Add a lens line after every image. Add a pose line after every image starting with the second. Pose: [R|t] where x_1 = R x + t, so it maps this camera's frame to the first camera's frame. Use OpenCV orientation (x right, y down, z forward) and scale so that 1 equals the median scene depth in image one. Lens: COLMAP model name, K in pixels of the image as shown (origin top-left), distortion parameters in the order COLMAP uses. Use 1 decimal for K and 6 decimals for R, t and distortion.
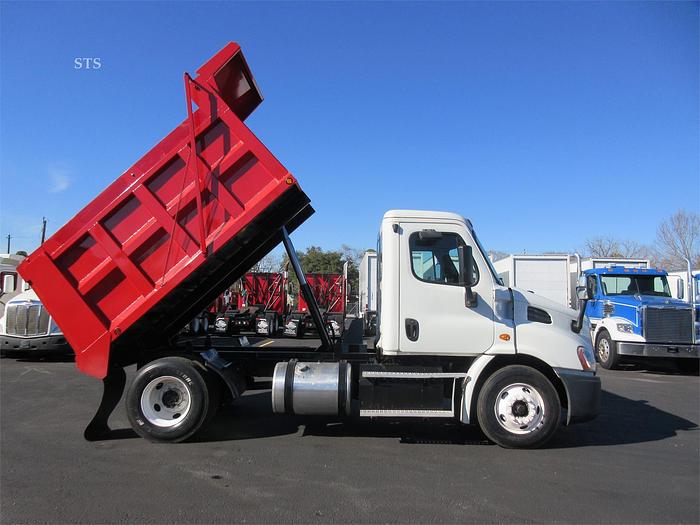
lens RADIAL K [[467.2, 0, 355.9], [0, 467.2, 264.5], [0, 0, 1]] dist [0.007775, -0.000394]
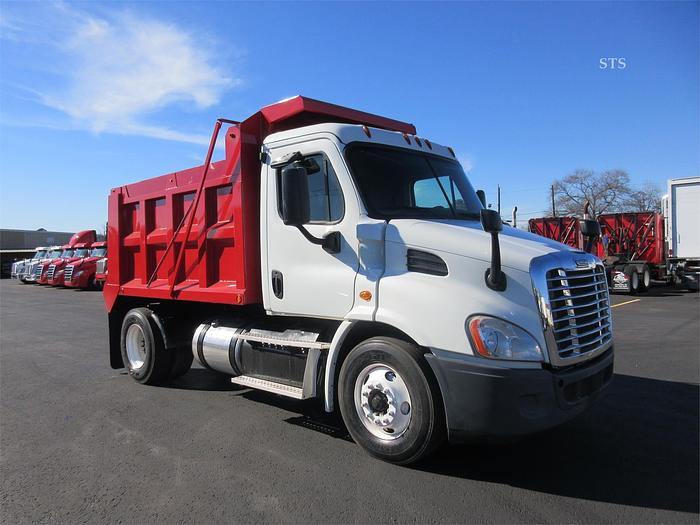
lens RADIAL K [[535.0, 0, 350.0], [0, 535.0, 262.5], [0, 0, 1]] dist [-0.006049, -0.002248]
pose [[0.733280, -0.024151, -0.679497, 0.777064], [0.089658, 0.994077, 0.061423, 0.054733], [0.673989, -0.105963, 0.731102, 0.398384]]
